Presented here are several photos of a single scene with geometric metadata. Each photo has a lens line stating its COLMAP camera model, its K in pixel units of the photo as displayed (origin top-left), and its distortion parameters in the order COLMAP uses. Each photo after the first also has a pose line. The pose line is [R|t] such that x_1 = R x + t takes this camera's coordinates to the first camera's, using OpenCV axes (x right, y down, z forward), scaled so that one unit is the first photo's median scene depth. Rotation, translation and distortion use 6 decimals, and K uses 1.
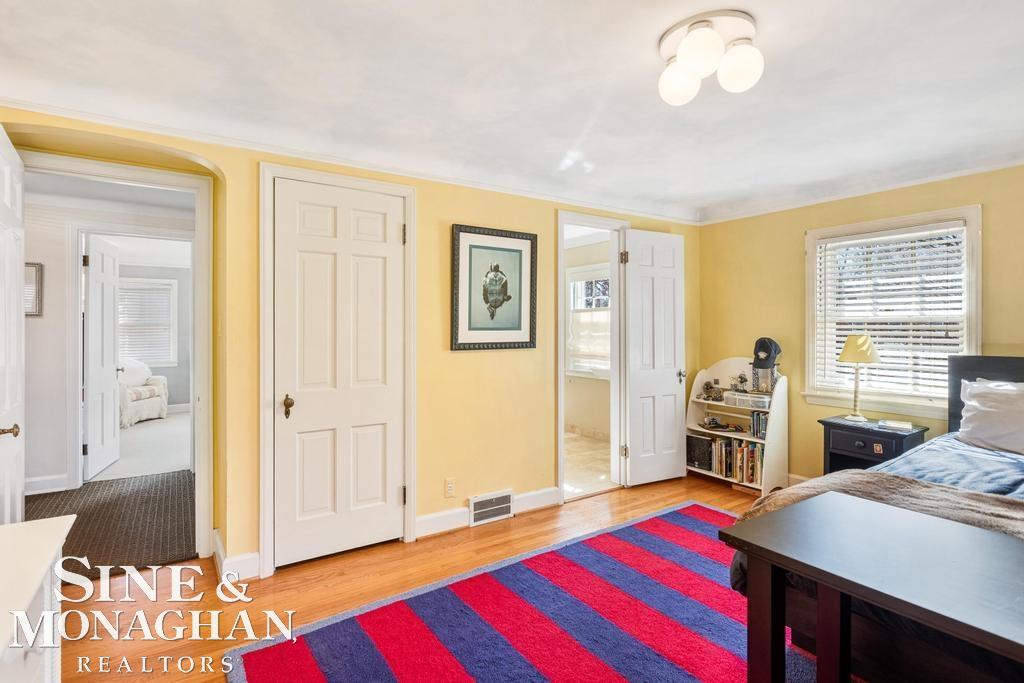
lens RADIAL K [[513.8, 0, 512.2], [0, 513.8, 326.9], [0, 0, 1]] dist [0.000210, 0.000020]
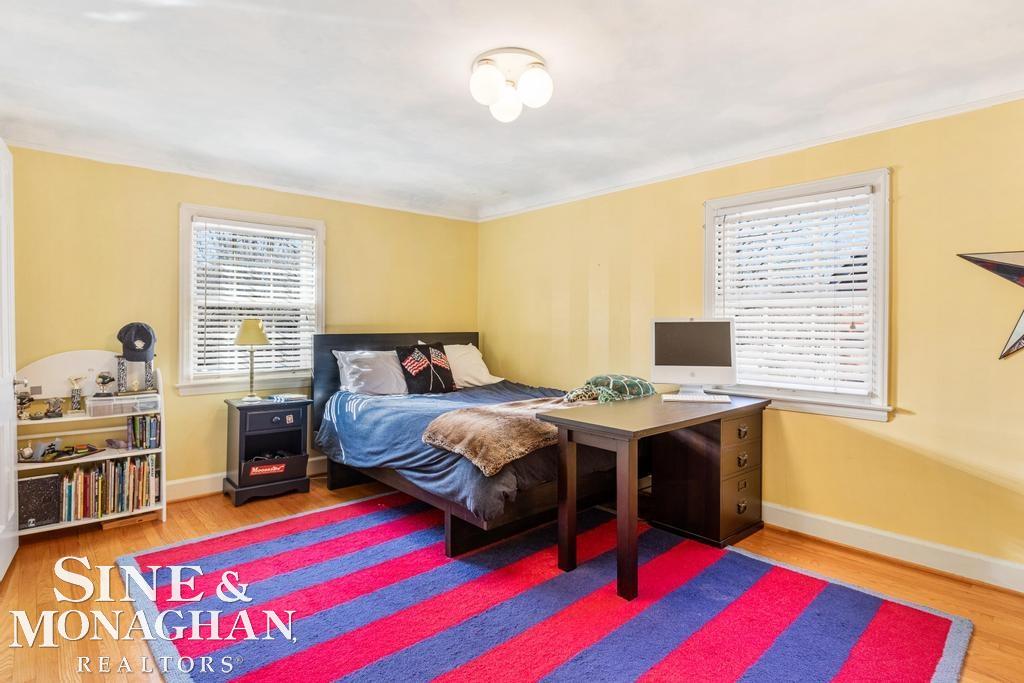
lens RADIAL K [[536.9, 0, 510.5], [0, 536.9, 318.7], [0, 0, 1]] dist [-0.003403, -0.000656]
pose [[-0.153679, 0.000649, 0.988121, -0.451840], [-0.011554, 0.999930, -0.002454, 0.010765], [-0.988053, -0.011794, -0.153661, 0.601868]]
